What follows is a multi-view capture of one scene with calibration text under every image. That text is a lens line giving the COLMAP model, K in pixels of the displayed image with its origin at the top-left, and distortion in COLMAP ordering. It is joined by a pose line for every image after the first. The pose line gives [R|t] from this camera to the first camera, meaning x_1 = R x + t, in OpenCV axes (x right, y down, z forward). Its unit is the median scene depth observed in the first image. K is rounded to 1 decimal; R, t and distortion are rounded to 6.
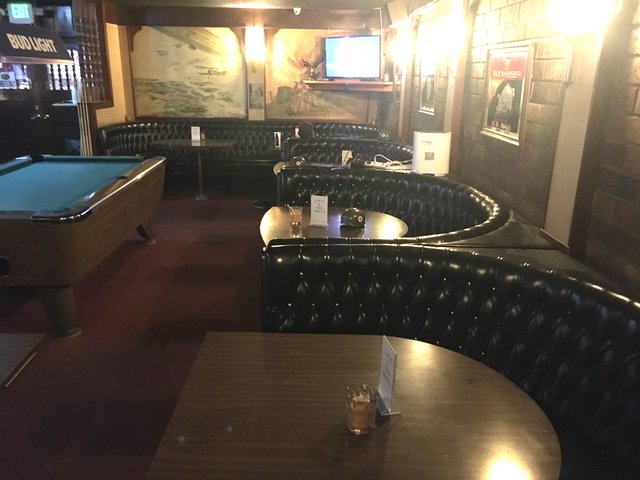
lens RADIAL K [[549.4, 0, 320.0], [0, 549.4, 240.0], [0, 0, 1]] dist [0.067727, -0.107601]
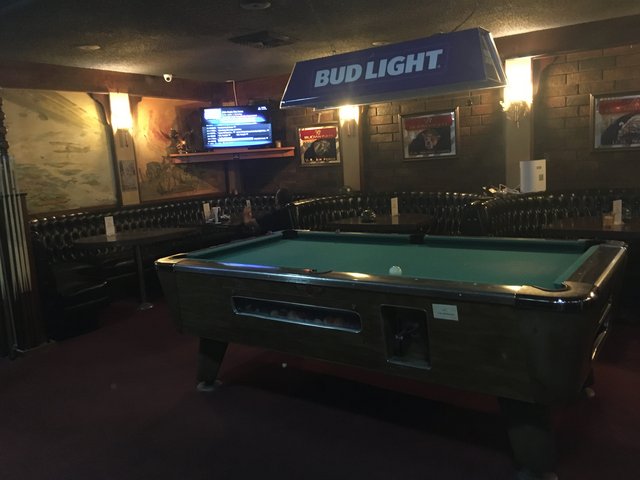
lens RADIAL K [[549.4, 0, 320.0], [0, 549.4, 240.0], [0, 0, 1]] dist [0.067727, -0.107601]
pose [[0.593104, -0.166913, 0.787634, -0.600550], [0.298585, 0.954114, -0.022647, -0.068821], [-0.747713, 0.248608, 0.615727, 0.317222]]
